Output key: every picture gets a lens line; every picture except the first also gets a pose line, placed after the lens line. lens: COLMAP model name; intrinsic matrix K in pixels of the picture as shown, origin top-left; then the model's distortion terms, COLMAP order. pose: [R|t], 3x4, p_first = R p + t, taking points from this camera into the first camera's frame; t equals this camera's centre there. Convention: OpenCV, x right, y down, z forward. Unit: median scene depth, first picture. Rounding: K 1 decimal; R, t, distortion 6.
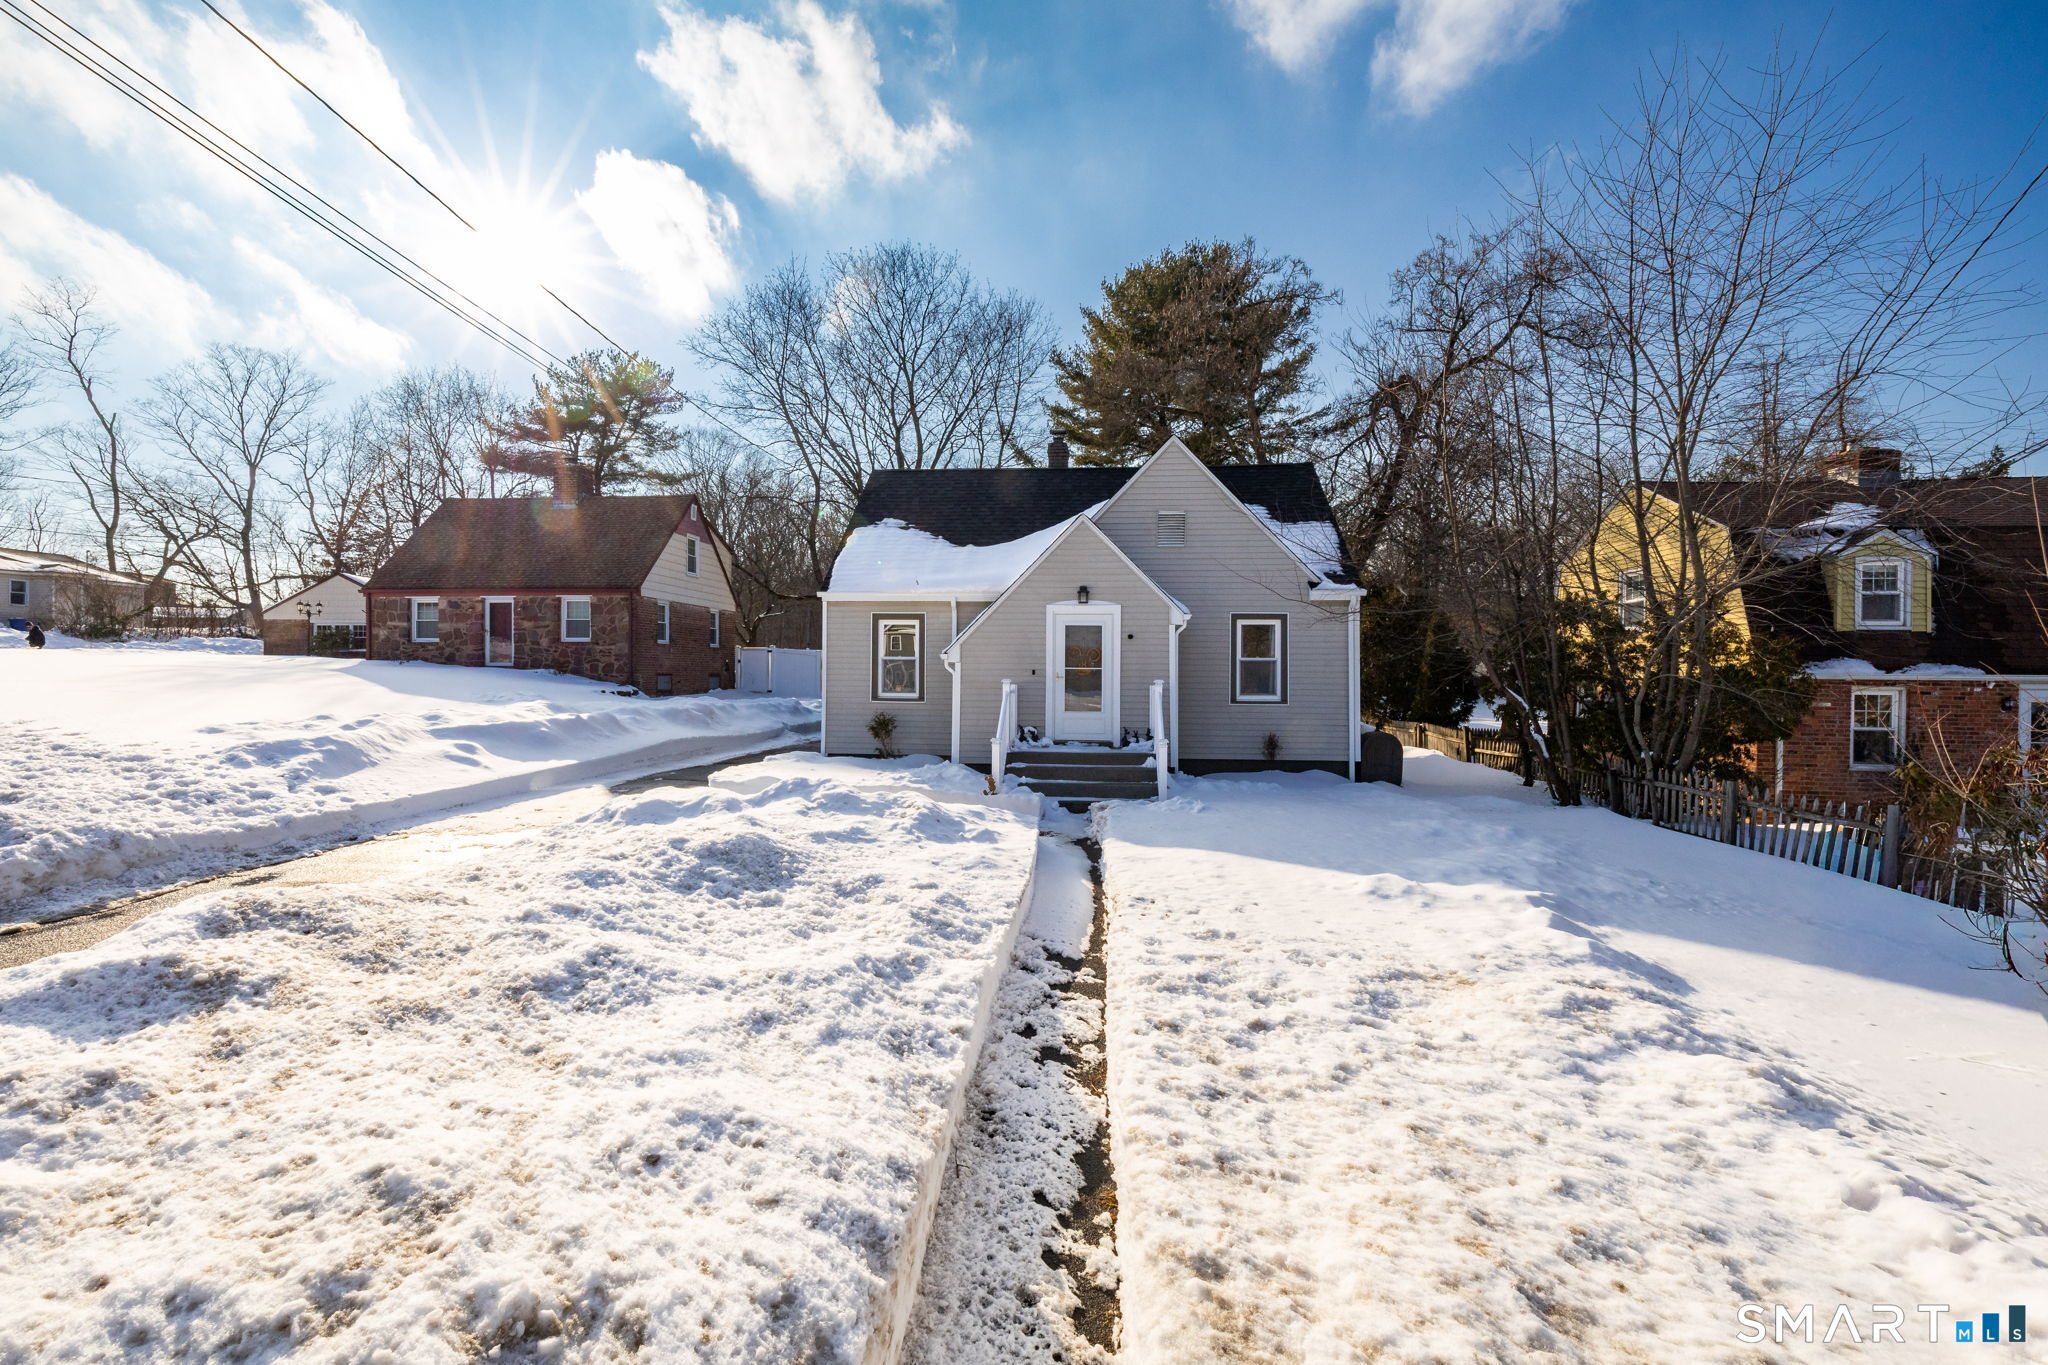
lens RADIAL K [[901.7, 0, 1020.0], [0, 901.7, 668.5], [0, 0, 1]] dist [-0.001043, 0.000243]
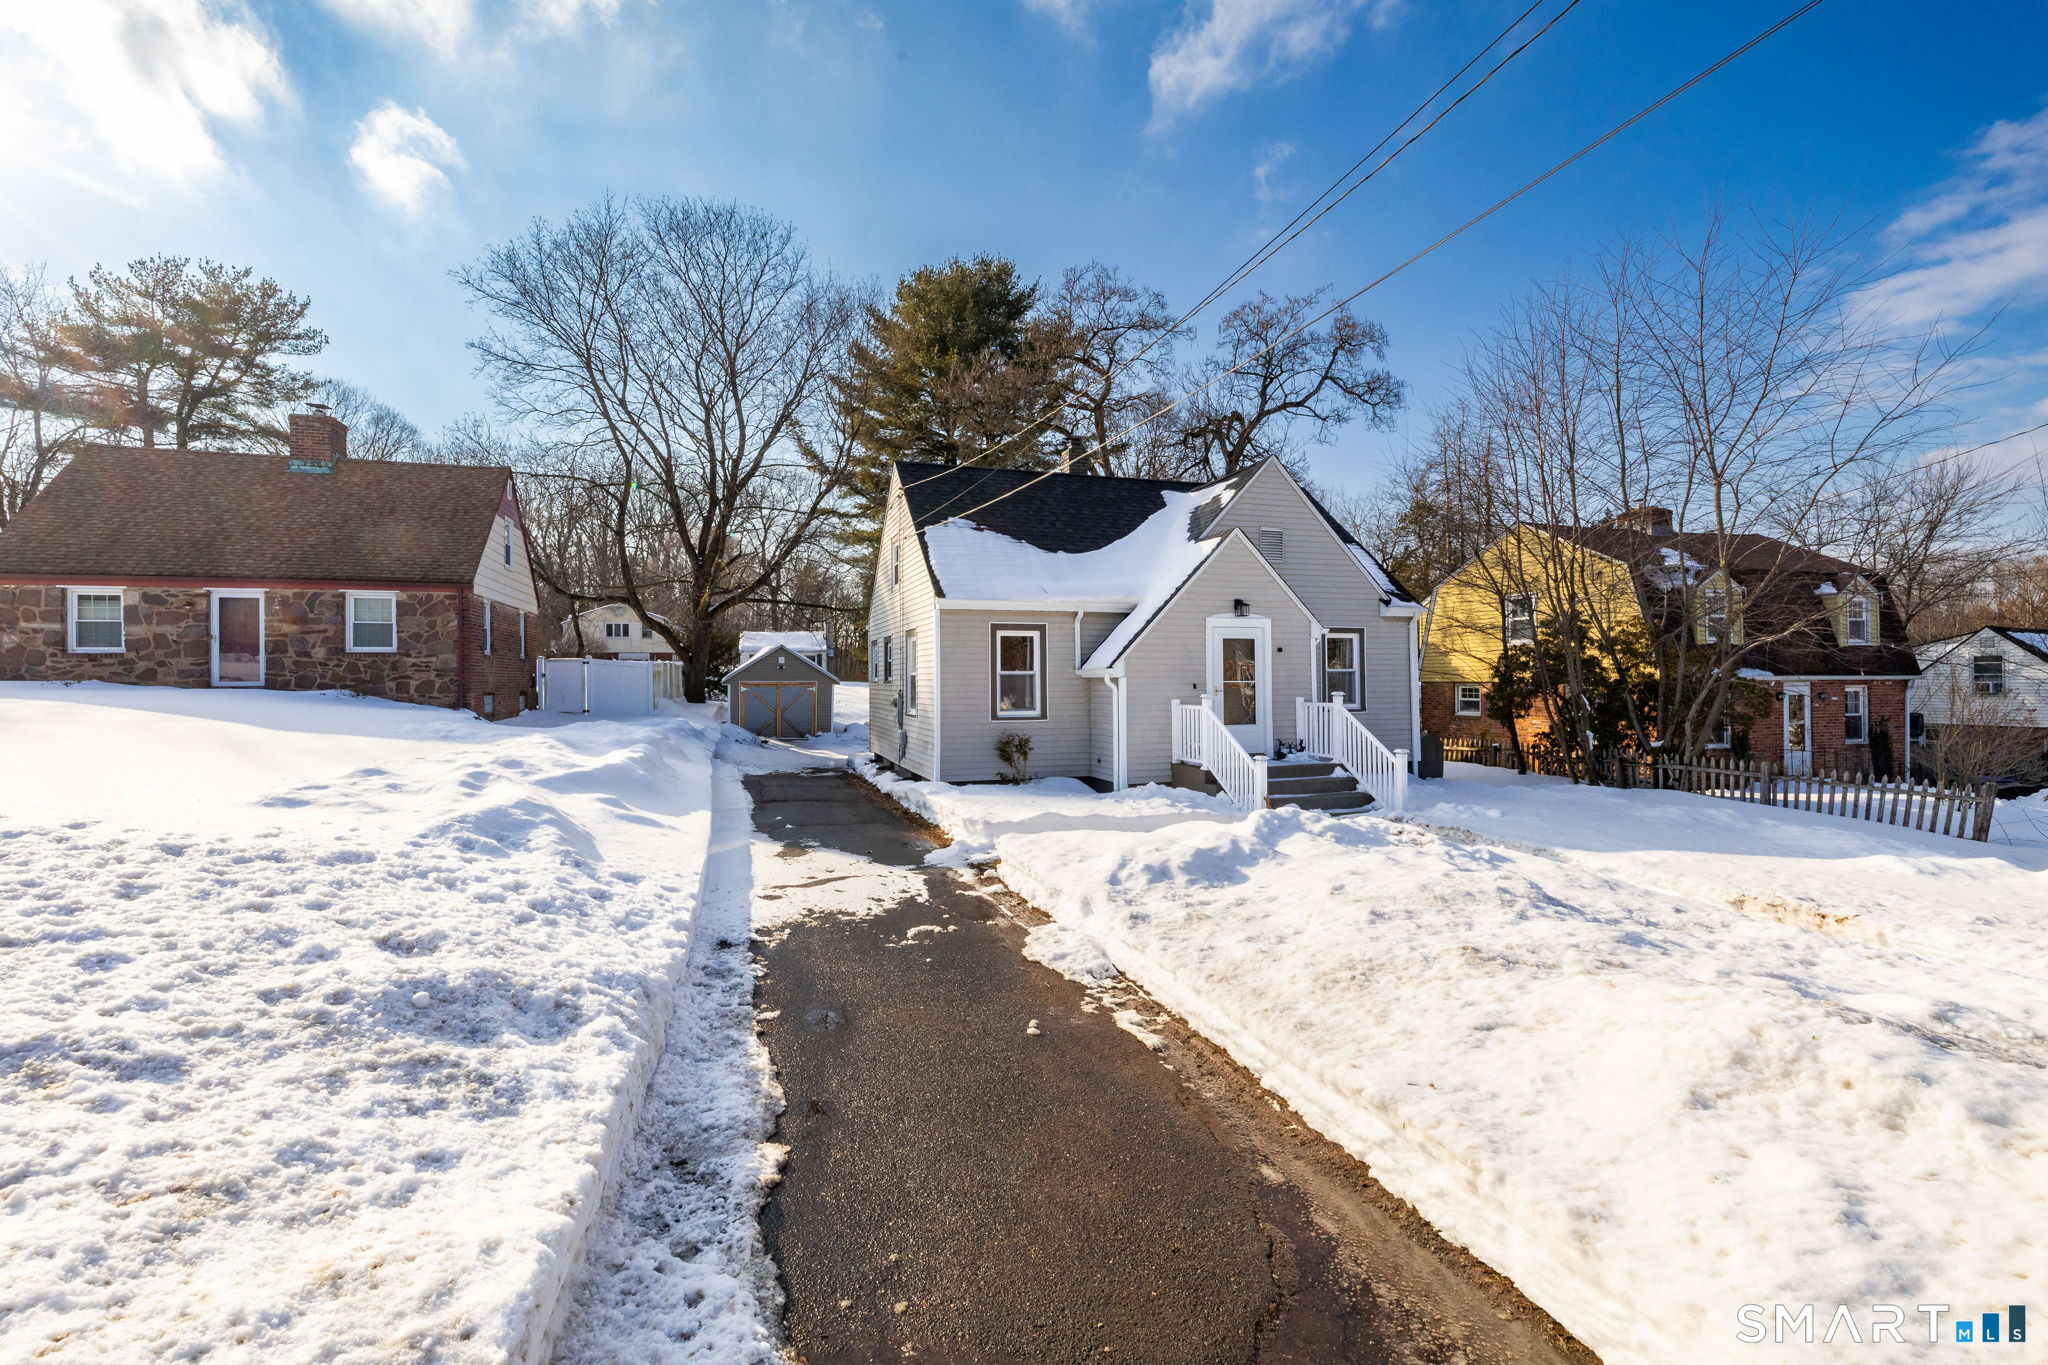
lens RADIAL K [[901.7, 0, 1020.0], [0, 901.7, 668.5], [0, 0, 1]] dist [-0.001043, 0.000243]
pose [[0.916973, -0.009140, 0.398844, -0.293169], [0.011485, 0.999928, -0.003490, -0.007436], [-0.398783, 0.007781, 0.917012, 0.097964]]
